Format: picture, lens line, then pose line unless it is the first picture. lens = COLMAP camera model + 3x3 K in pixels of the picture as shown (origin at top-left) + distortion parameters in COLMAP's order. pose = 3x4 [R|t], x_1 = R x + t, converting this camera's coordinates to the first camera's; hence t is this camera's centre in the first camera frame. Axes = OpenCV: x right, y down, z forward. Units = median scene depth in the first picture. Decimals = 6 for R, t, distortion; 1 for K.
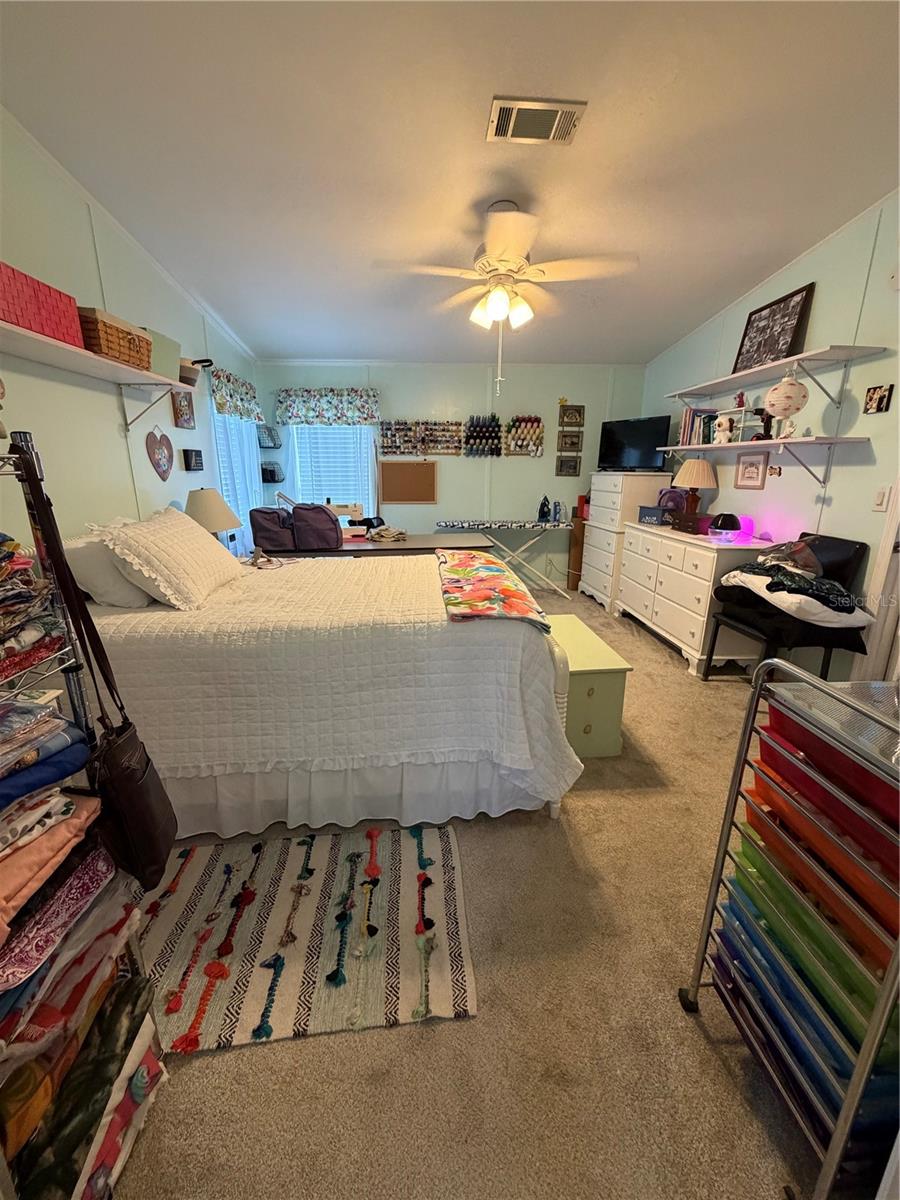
lens RADIAL K [[478.0, 0, 450.0], [0, 478.0, 600.0], [0, 0, 1]] dist [0.002807, -0.000159]
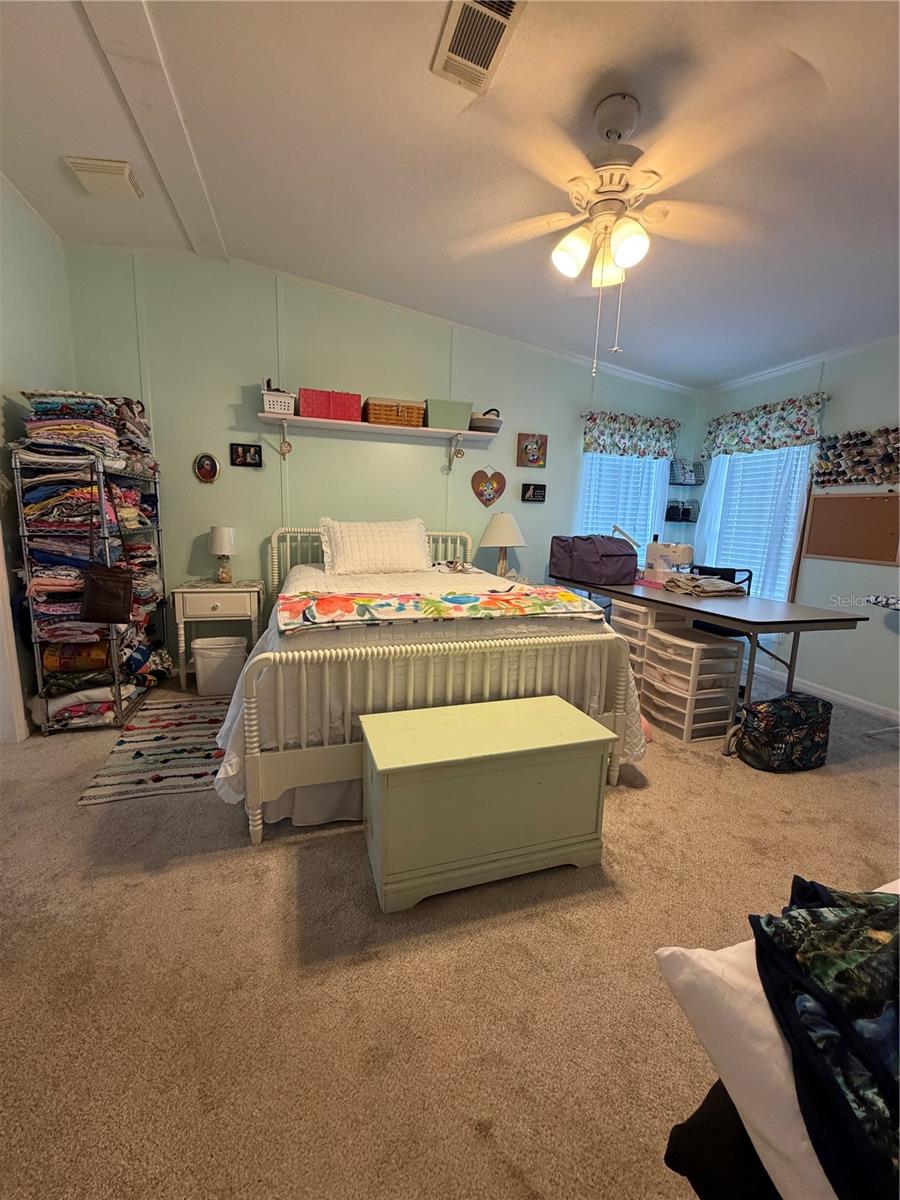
lens RADIAL K [[478.0, 0, 450.0], [0, 478.0, 600.0], [0, 0, 1]] dist [0.002807, -0.000159]
pose [[0.233755, 0.176070, -0.956221, 0.696501], [-0.293296, 0.950424, 0.103304, -0.113432], [0.927004, 0.256308, 0.273808, 0.627313]]
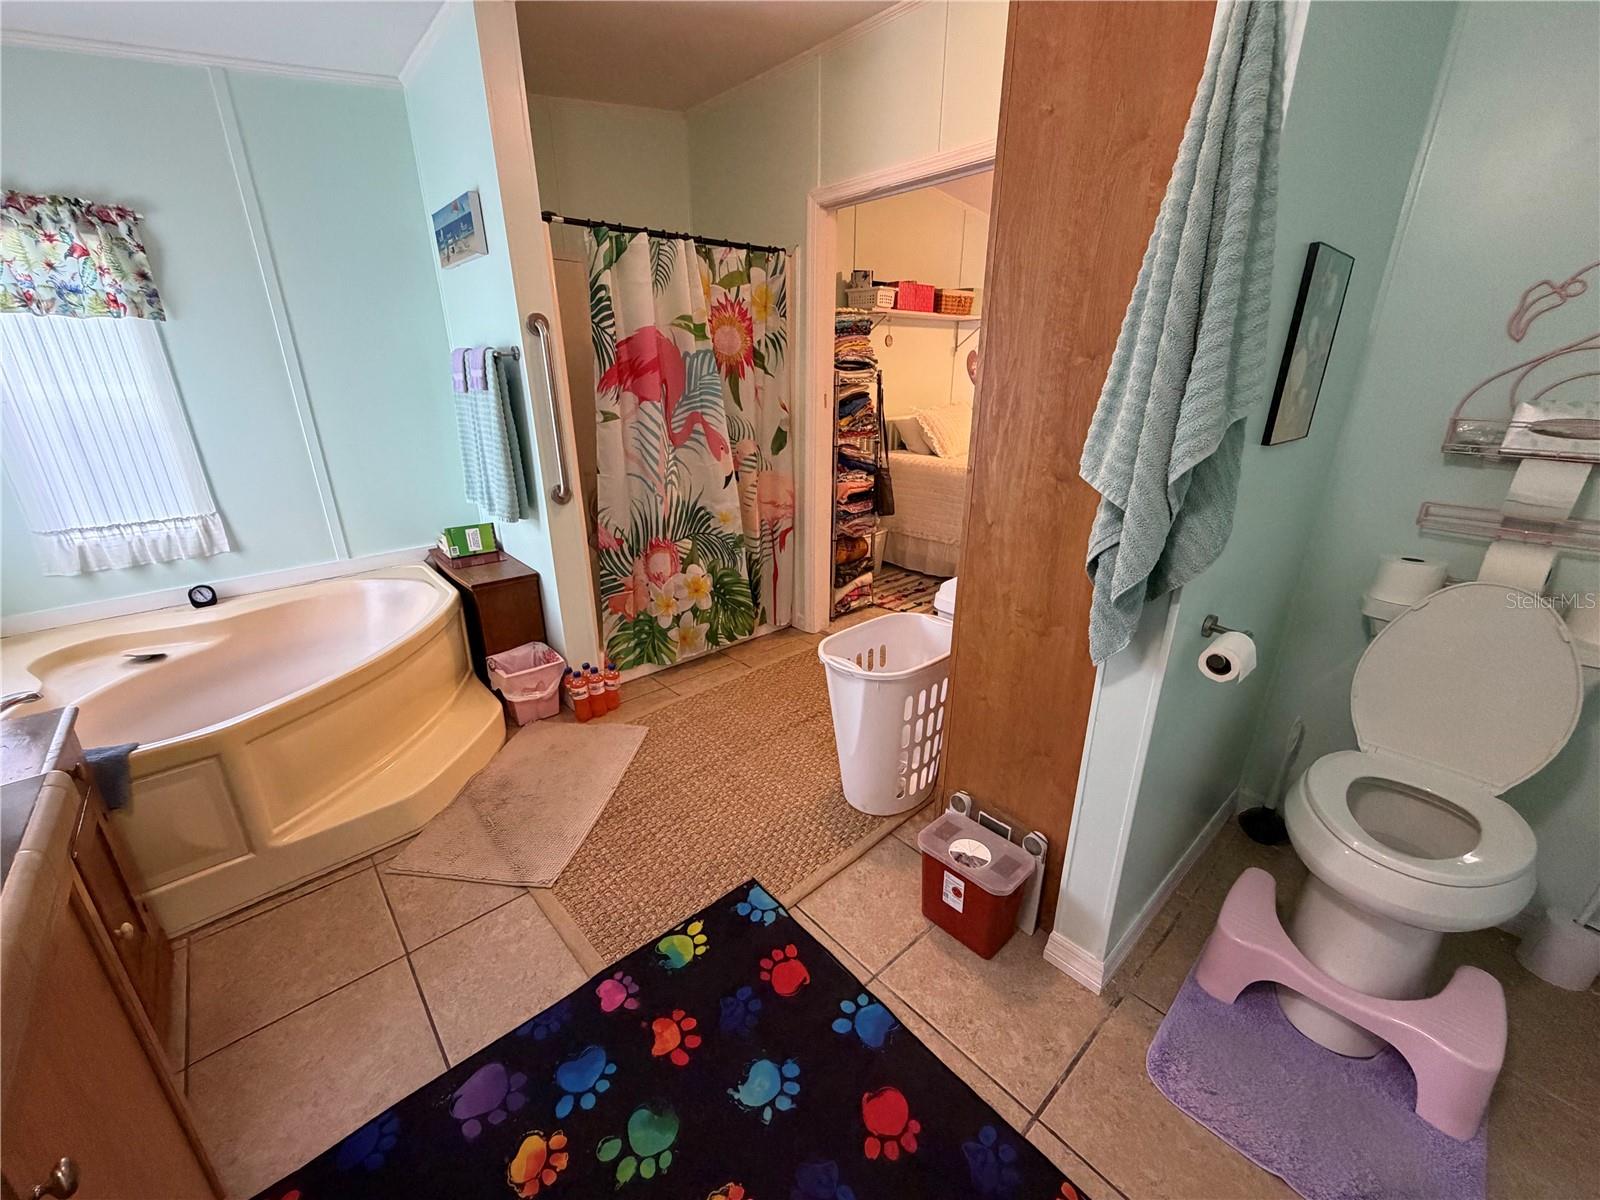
lens RADIAL K [[637.4, 0, 799.8], [0, 637.4, 607.6], [0, 0, 1]] dist [0.002807, -0.000159]
pose [[0.615126, 0.270682, -0.740508, 0.690612], [-0.201479, 0.962001, 0.184282, 0.151375], [0.762251, 0.035840, 0.646288, -0.623569]]
